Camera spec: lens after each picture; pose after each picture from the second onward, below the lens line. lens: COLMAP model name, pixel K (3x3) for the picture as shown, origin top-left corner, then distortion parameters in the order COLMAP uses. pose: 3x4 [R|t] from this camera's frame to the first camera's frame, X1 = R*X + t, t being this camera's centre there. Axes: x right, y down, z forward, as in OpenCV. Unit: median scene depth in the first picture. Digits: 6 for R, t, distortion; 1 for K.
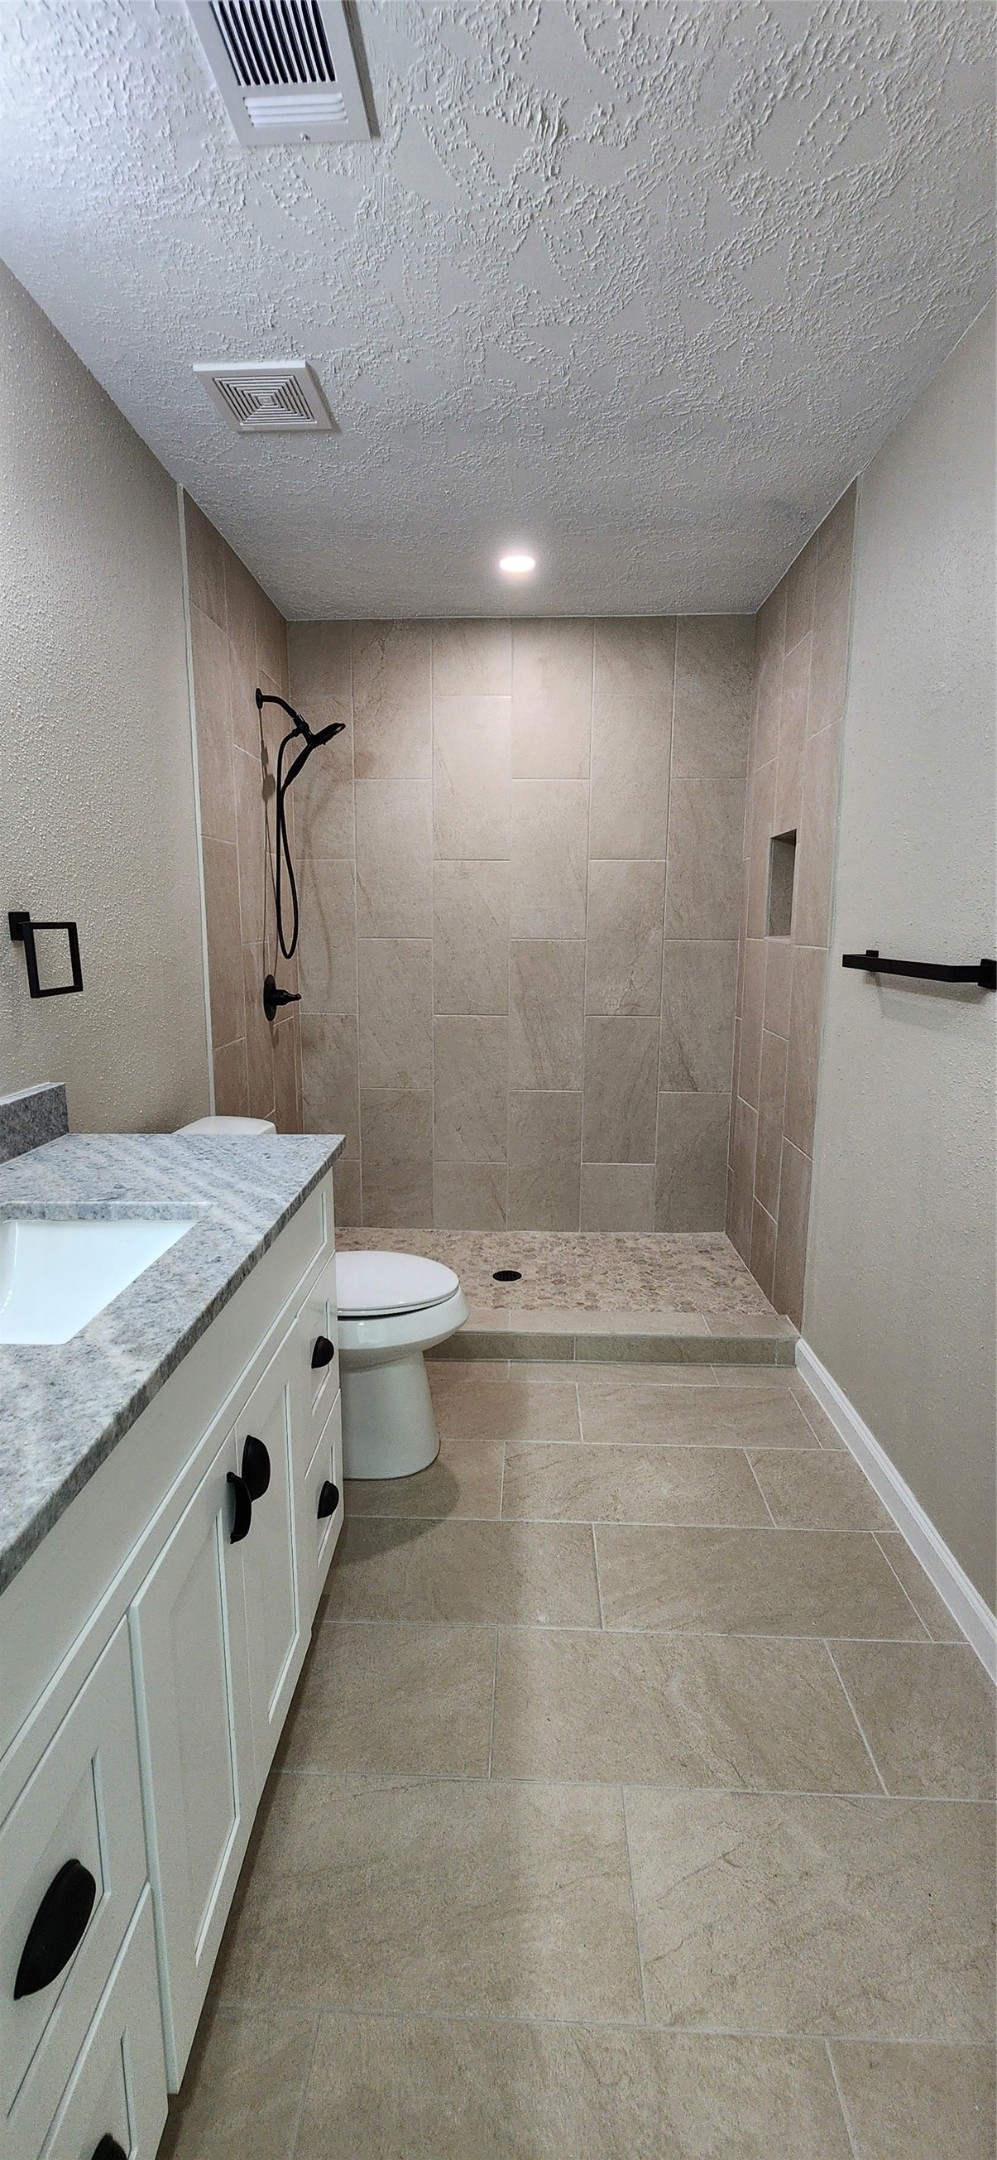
lens RADIAL K [[876.1, 0, 499.0], [0, 876.1, 1082.7], [0, 0, 1]] dist [0.006307, -0.004430]
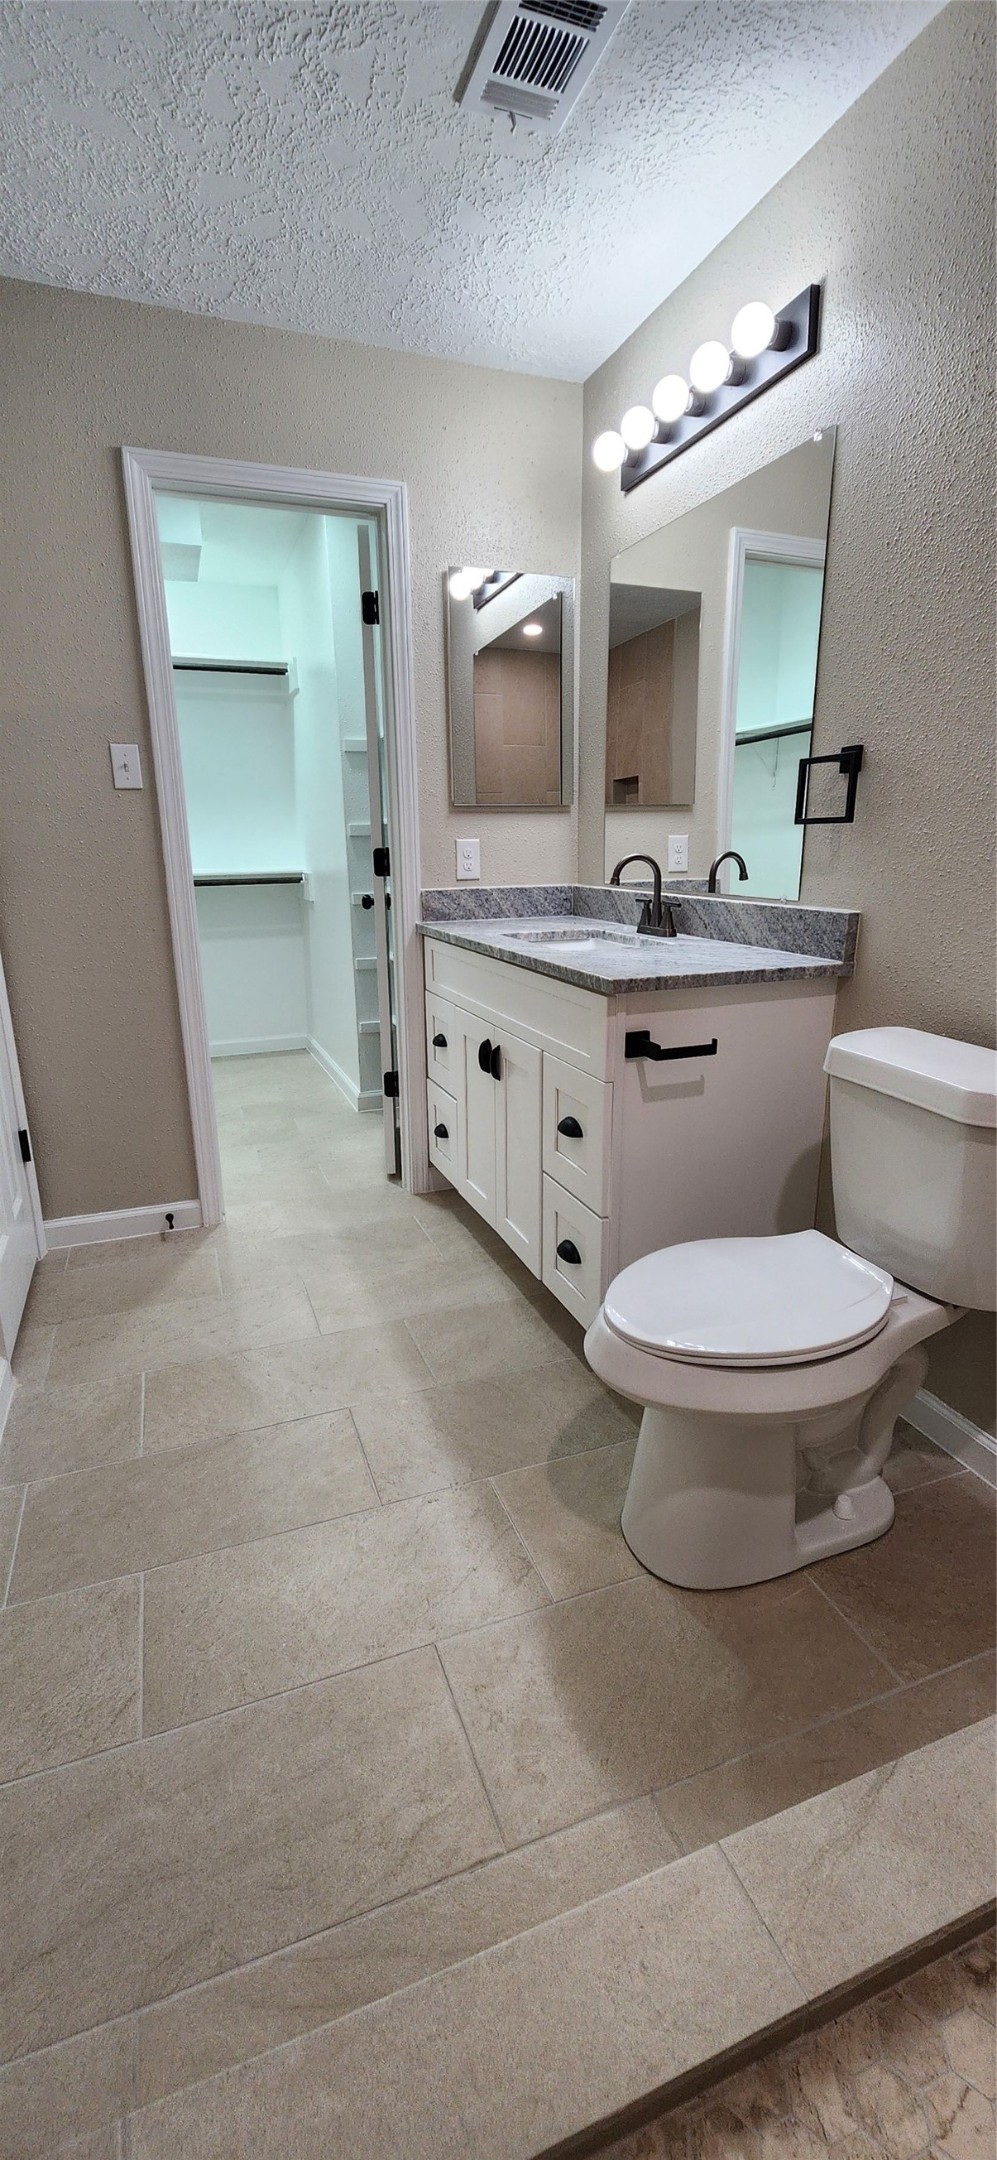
lens RADIAL K [[876.1, 0, 492.9], [0, 876.1, 1065.4], [0, 0, 1]] dist [0.006307, -0.004430]
pose [[-0.922011, 0.115043, -0.369676, 0.306444], [-0.050263, 0.911184, 0.408921, -0.242892], [0.383886, 0.395611, -0.834340, 1.800547]]
